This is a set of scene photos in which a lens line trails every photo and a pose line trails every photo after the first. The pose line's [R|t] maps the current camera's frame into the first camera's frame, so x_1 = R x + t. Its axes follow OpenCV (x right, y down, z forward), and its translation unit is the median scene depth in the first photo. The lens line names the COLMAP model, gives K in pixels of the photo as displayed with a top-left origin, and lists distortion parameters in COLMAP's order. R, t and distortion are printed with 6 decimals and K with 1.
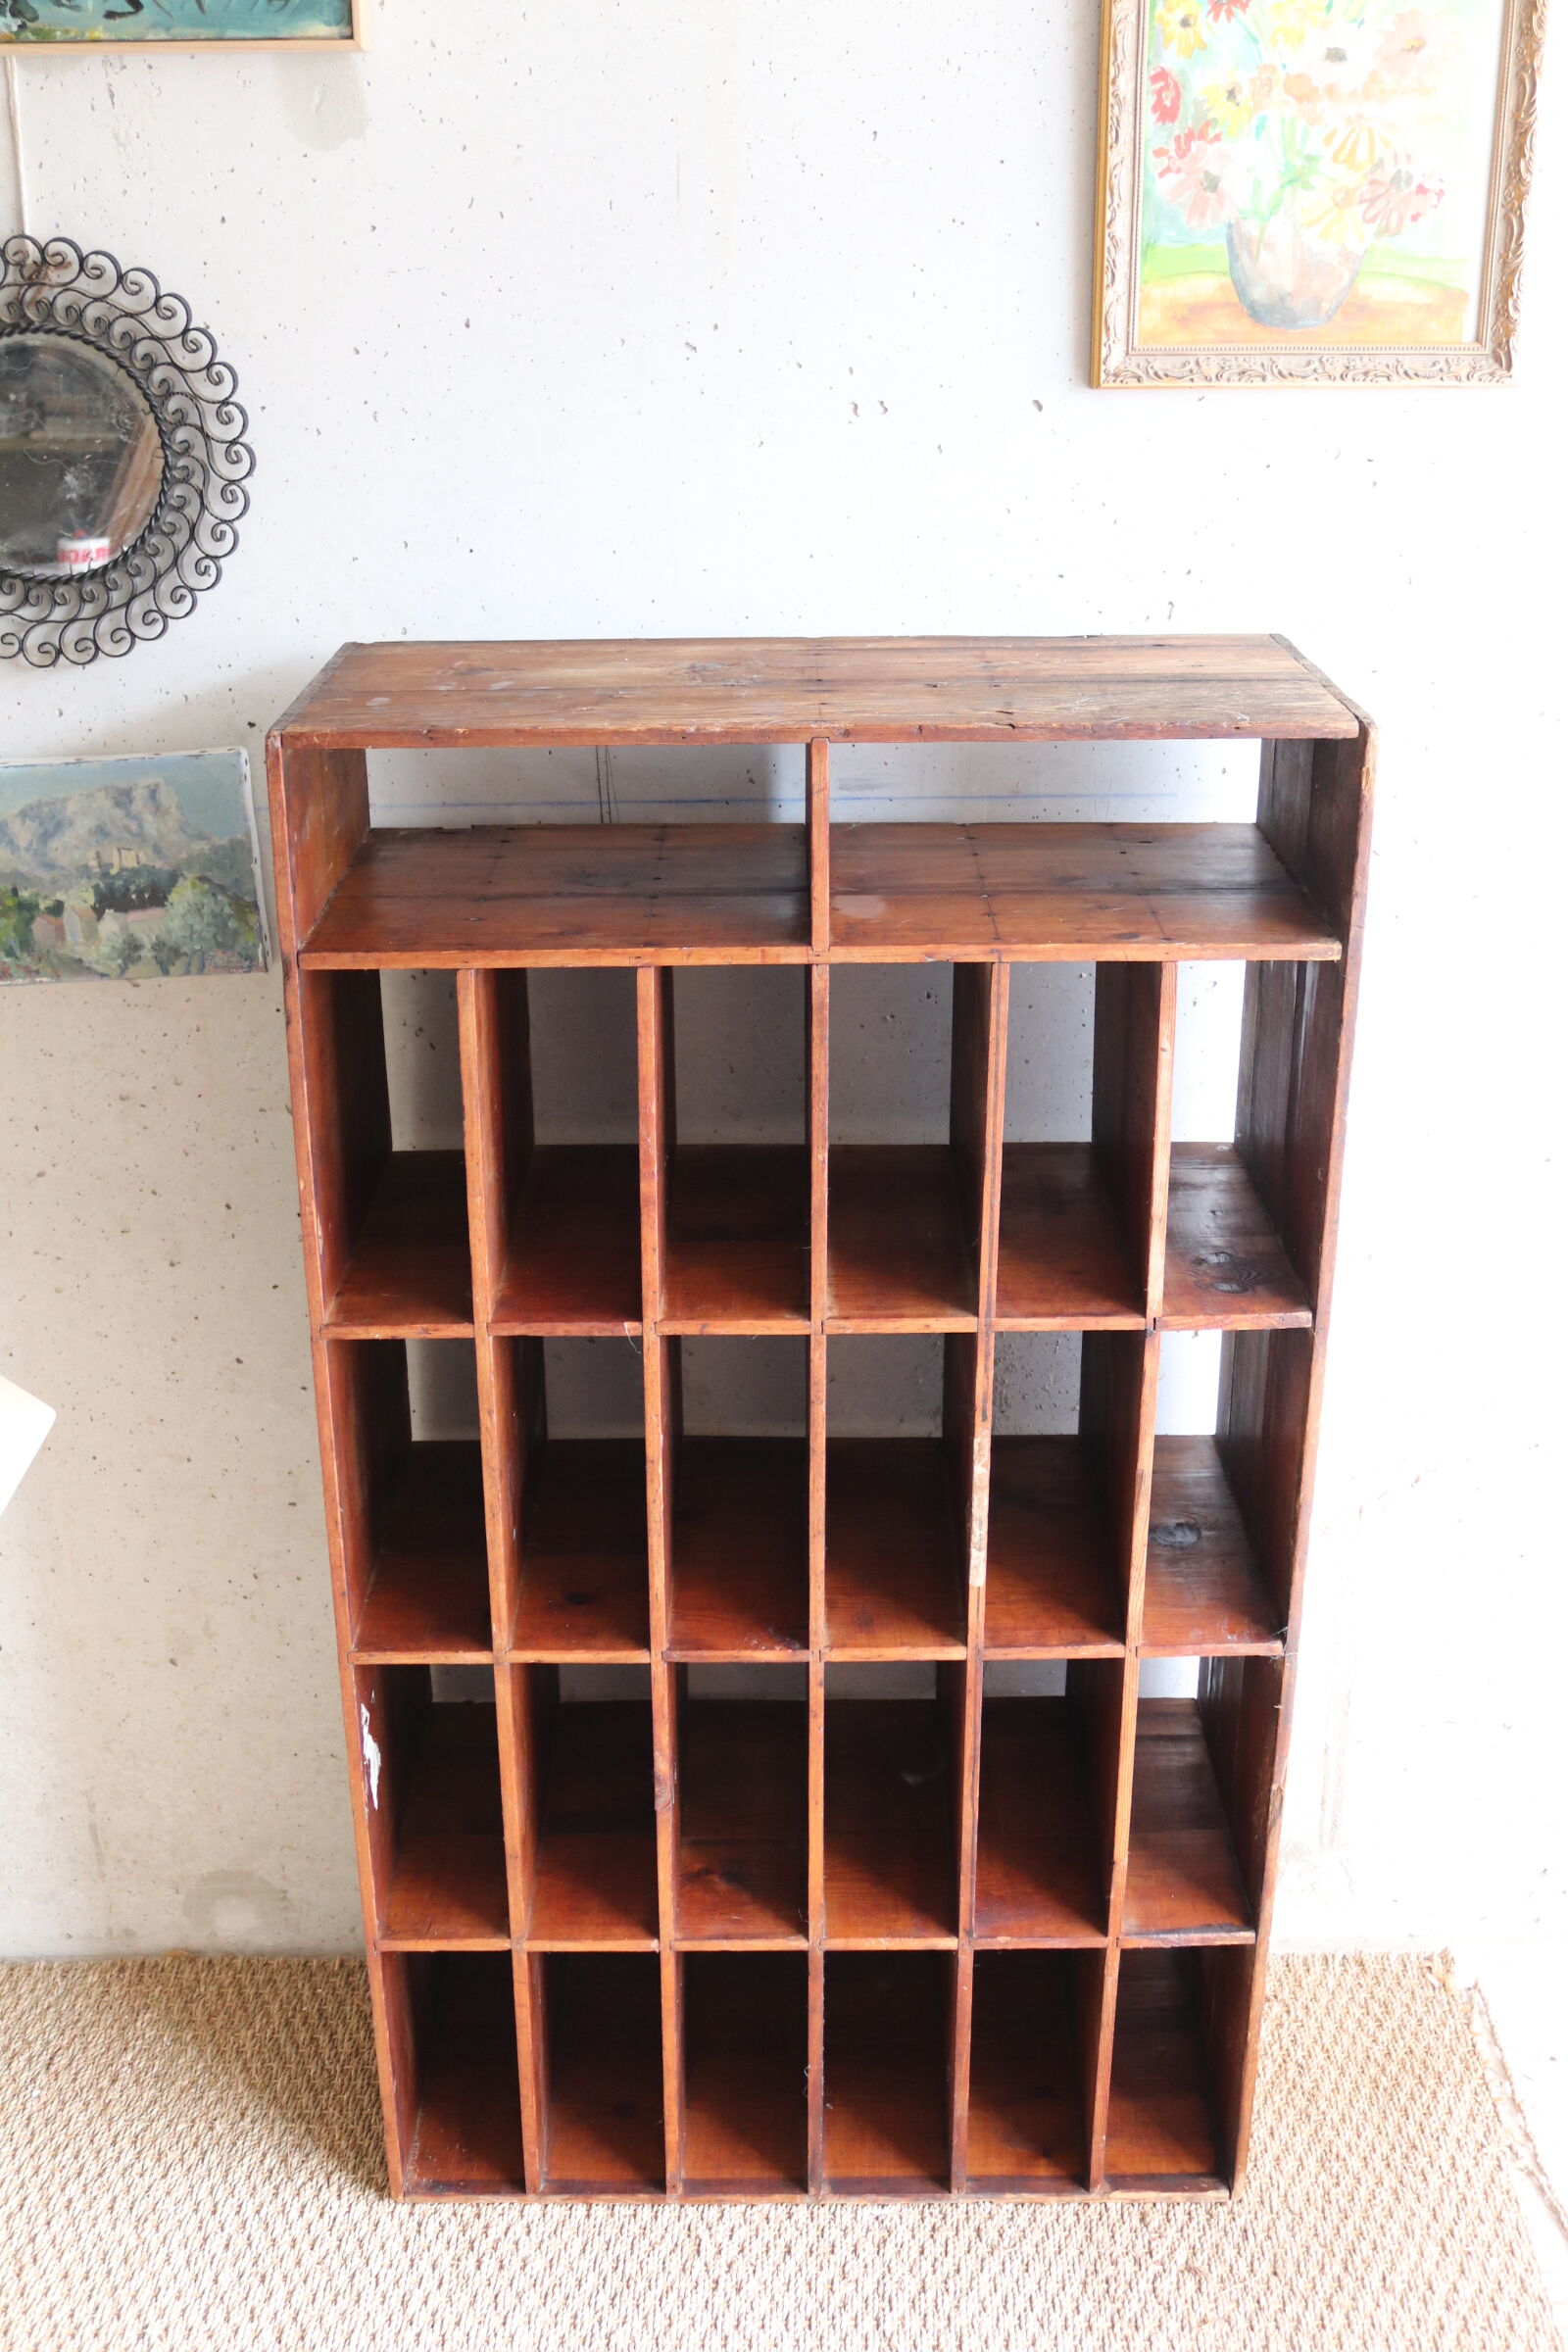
lens RADIAL K [[2522.5, 0, 778.3], [0, 2522.5, 1183.8], [0, 0, 1]] dist [-0.110796, 0.132495]
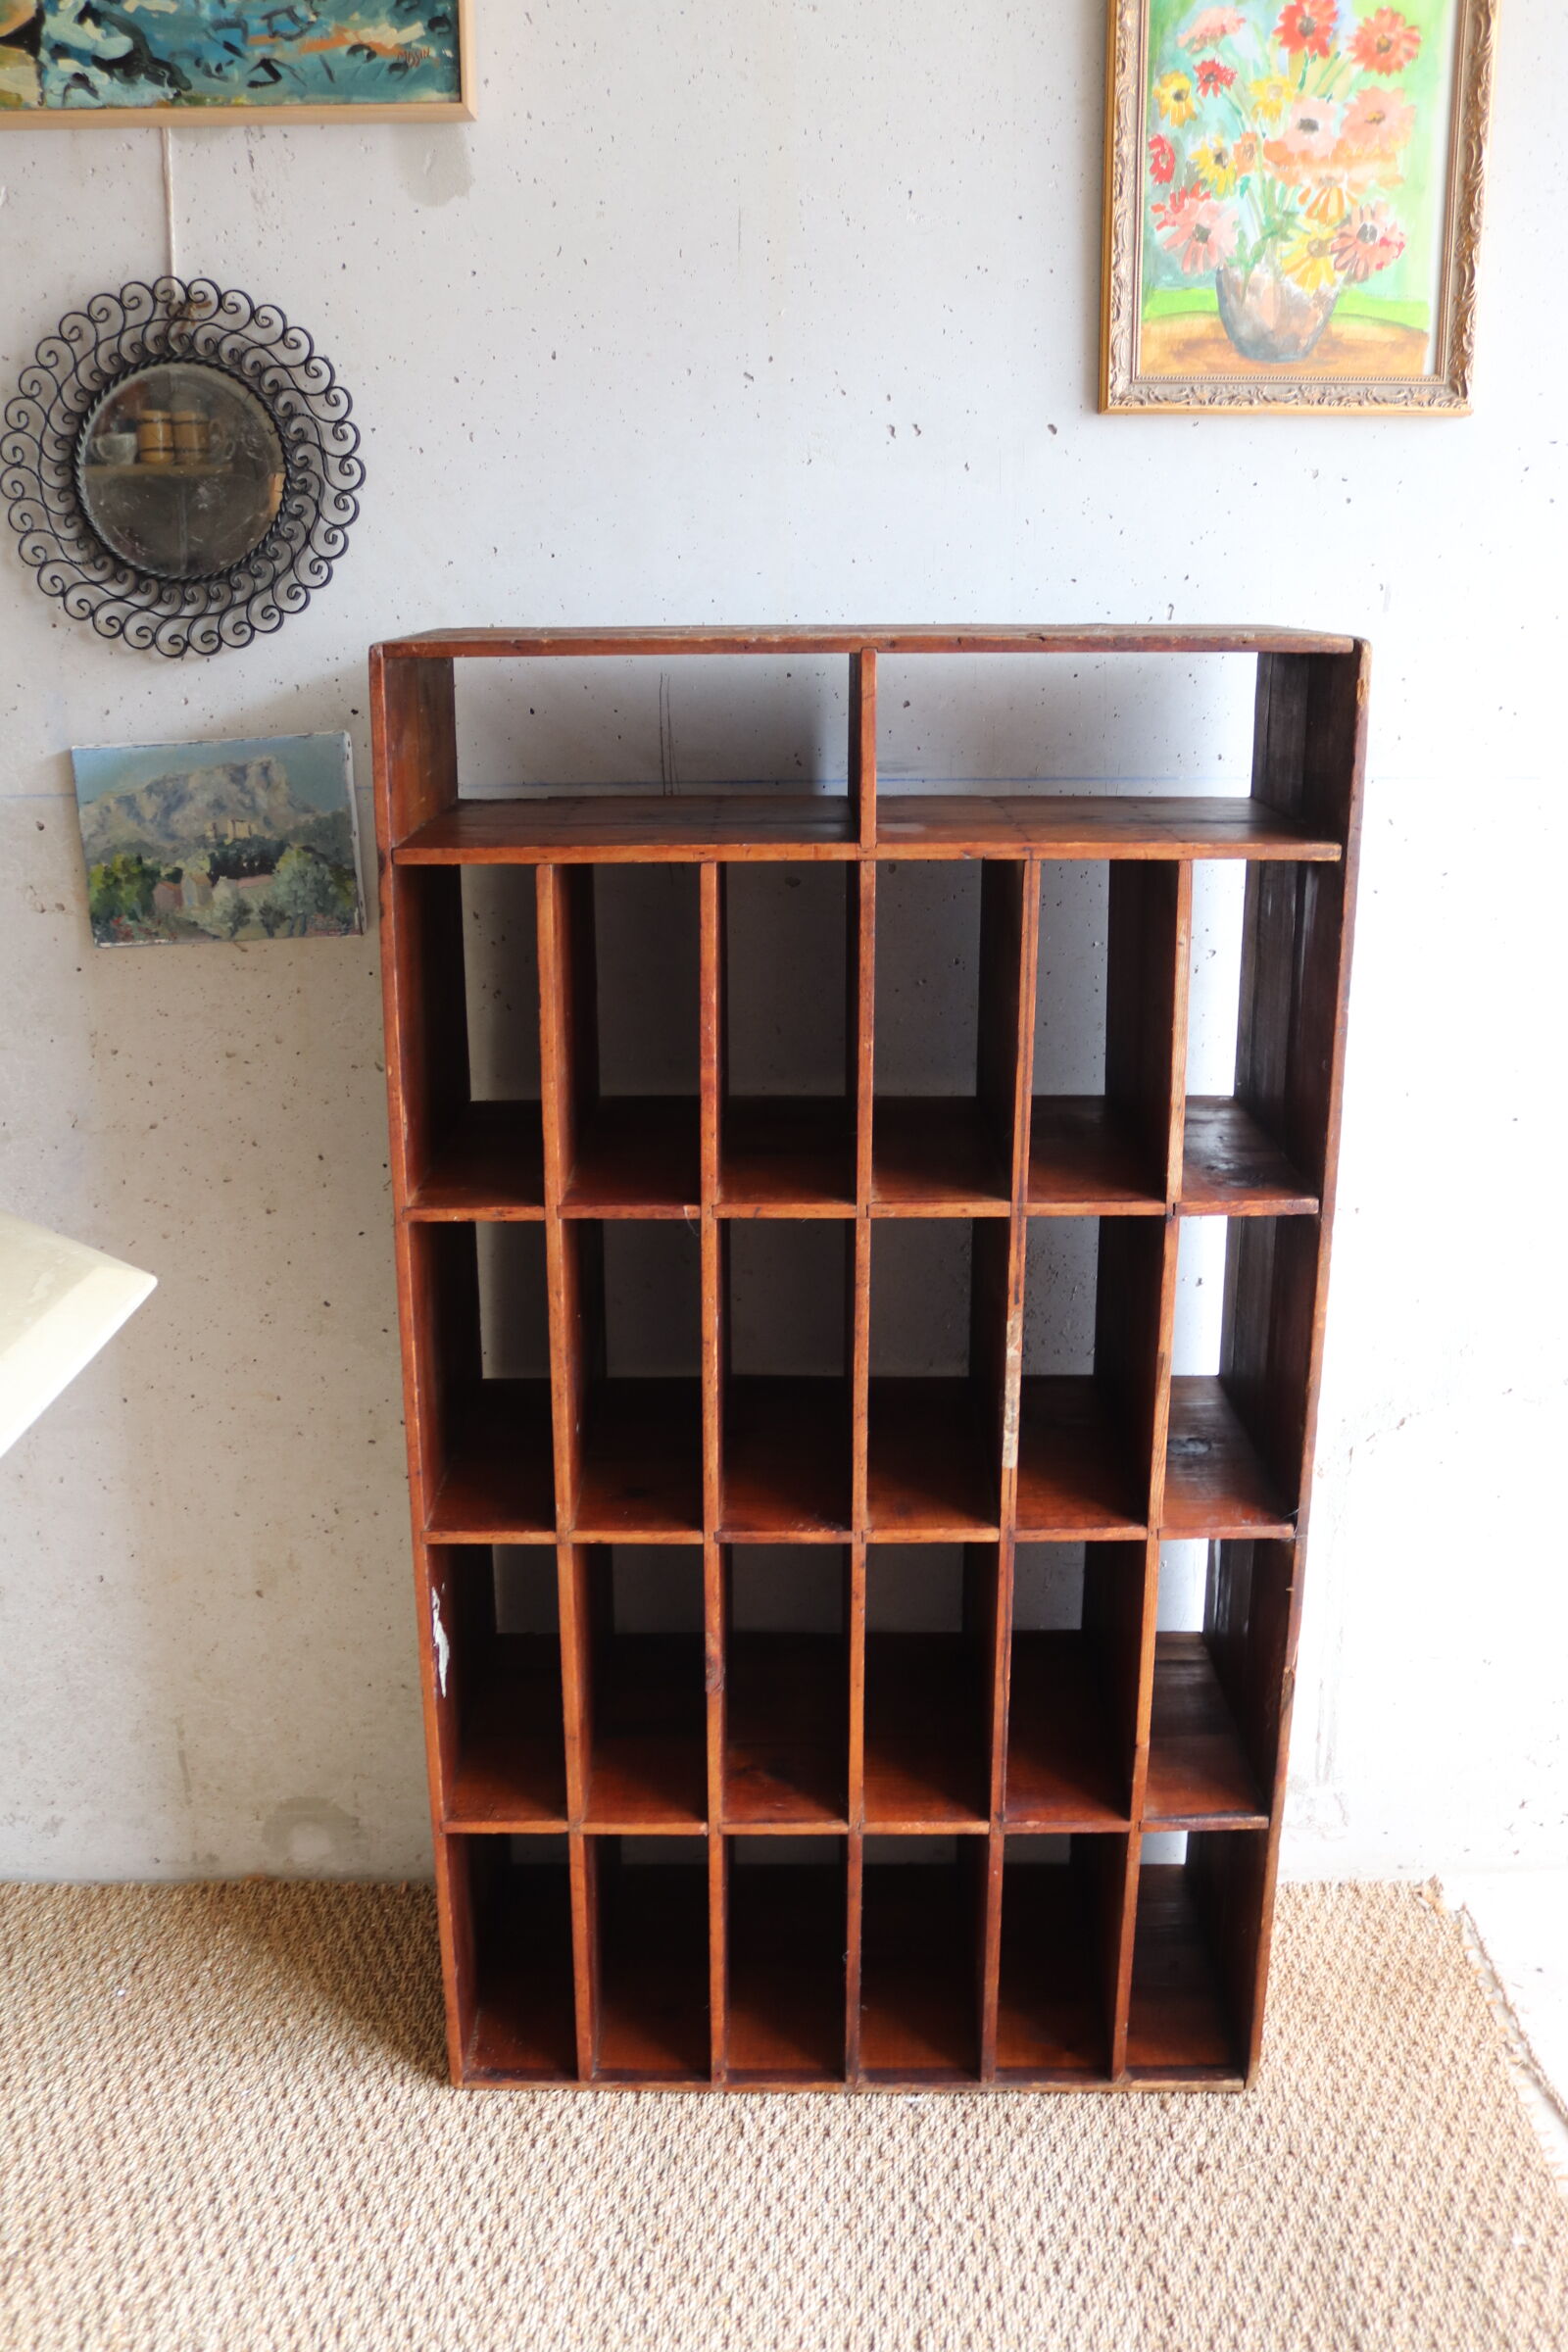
lens RADIAL K [[2152.5, 0, 771.6], [0, 2152.5, 1184.6], [0, 0, 1]] dist [-0.145789, 0.135182]
pose [[0.999956, 0.004249, -0.008324, -0.014216], [-0.005114, 0.994276, -0.106719, 0.128892], [0.007823, 0.106757, 0.994254, 0.073572]]
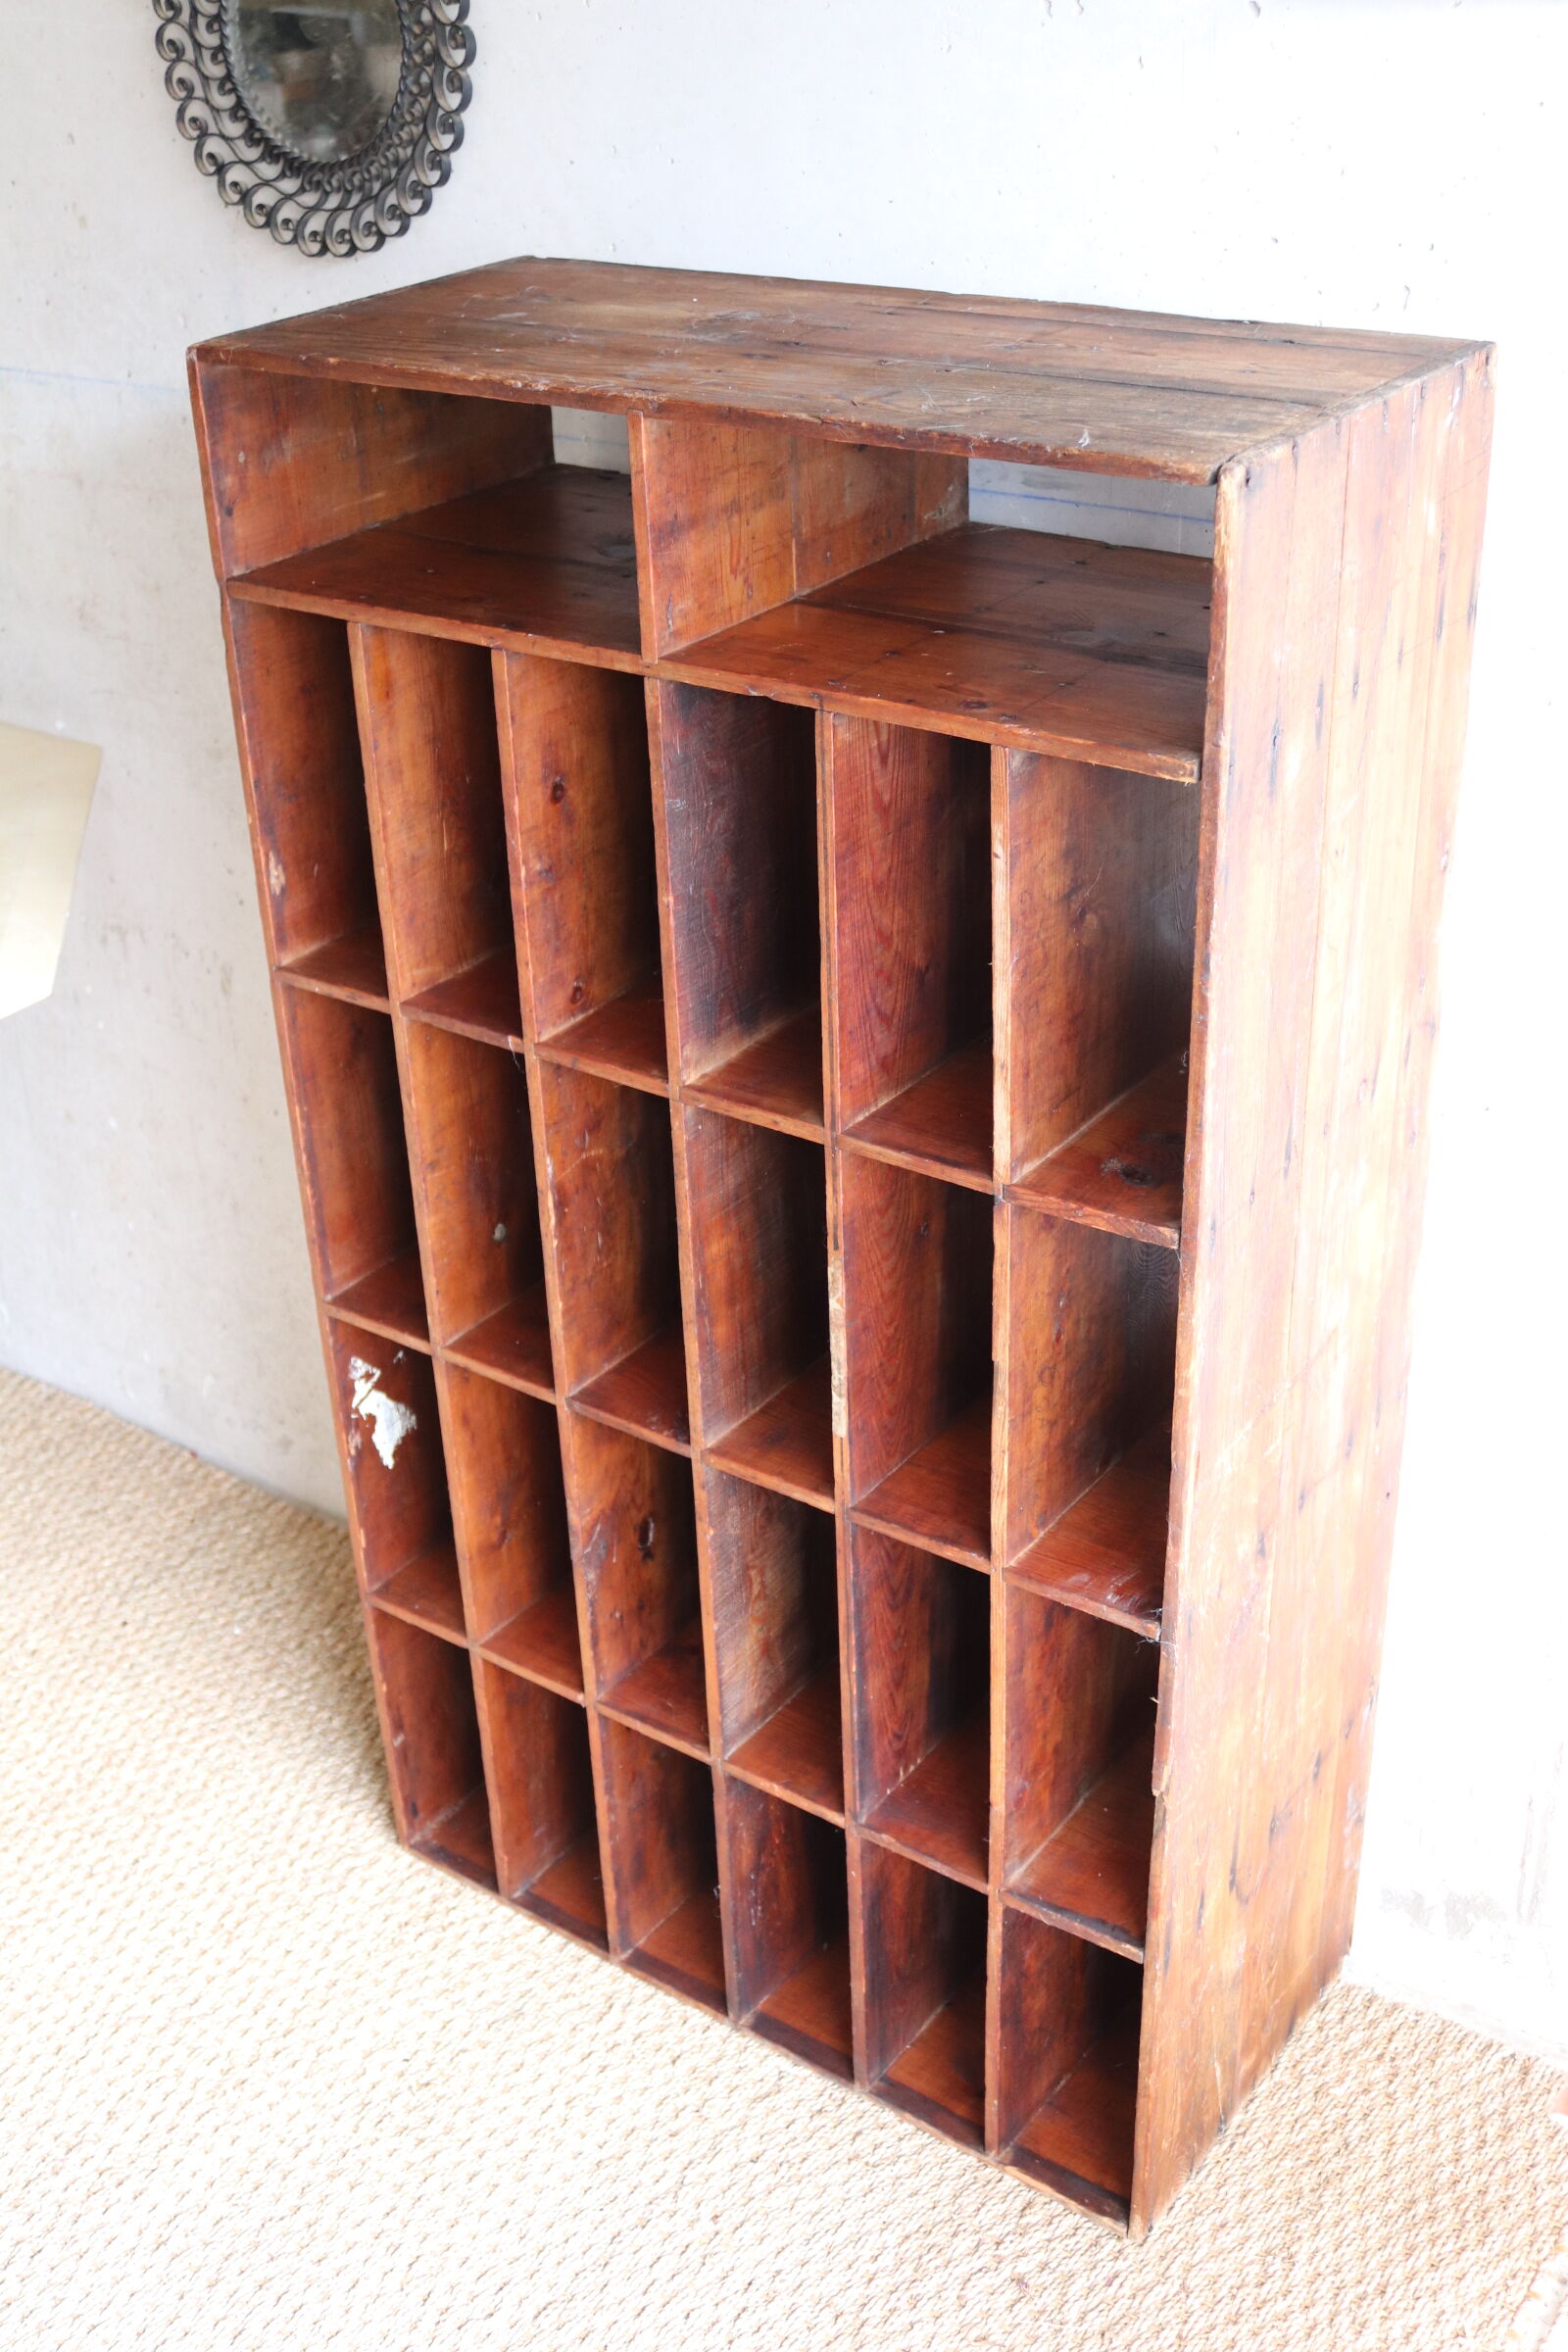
lens RADIAL K [[2637.6, 0, 777.2], [0, 2637.6, 1185.4], [0, 0, 1]] dist [-0.070183, 0.044797]
pose [[0.806629, 0.264425, -0.528611, 0.482281], [-0.192248, 0.963091, 0.188403, -0.082407], [0.558920, -0.050347, 0.827692, 0.228750]]
